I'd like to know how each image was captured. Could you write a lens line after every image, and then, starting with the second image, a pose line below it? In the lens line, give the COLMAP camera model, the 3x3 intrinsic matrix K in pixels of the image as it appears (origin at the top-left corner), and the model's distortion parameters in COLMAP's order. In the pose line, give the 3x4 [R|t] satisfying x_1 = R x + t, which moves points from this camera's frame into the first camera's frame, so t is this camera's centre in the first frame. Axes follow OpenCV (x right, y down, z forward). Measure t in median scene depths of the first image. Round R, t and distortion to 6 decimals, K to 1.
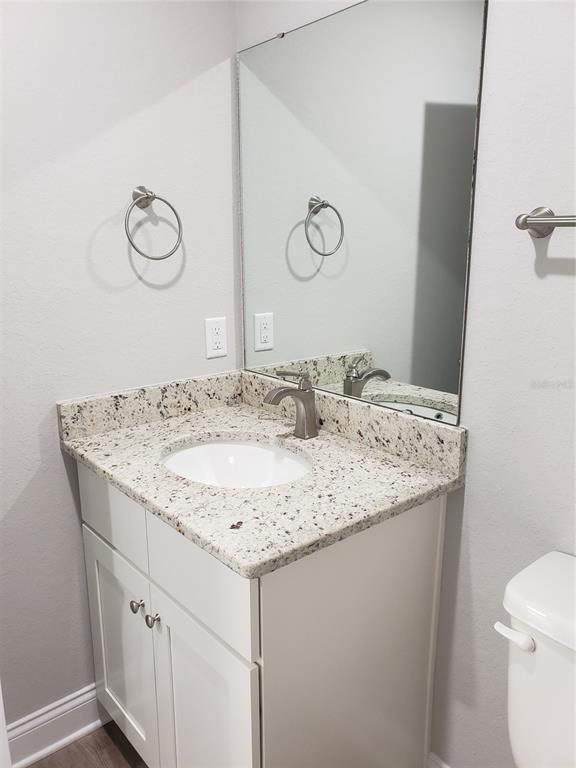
lens RADIAL K [[596.4, 0, 288.0], [0, 596.4, 384.0], [0, 0, 1]] dist [0.320282, -0.752912]
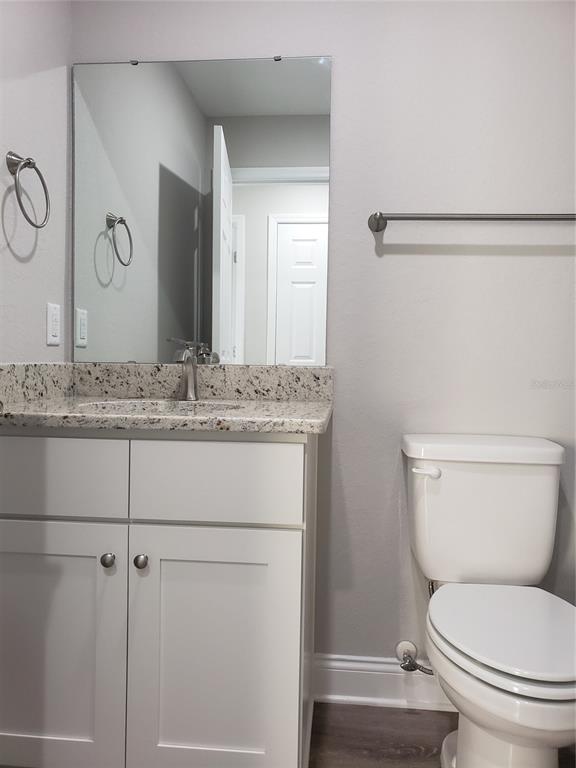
lens RADIAL K [[619.6, 0, 287.7], [0, 619.6, 397.7], [0, 0, 1]] dist [0.006294, 0.038350]
pose [[0.709228, -0.018974, 0.704724, -0.639436], [0.149159, 0.981046, -0.123697, 0.248663], [-0.689020, 0.192845, 0.698615, 0.080982]]
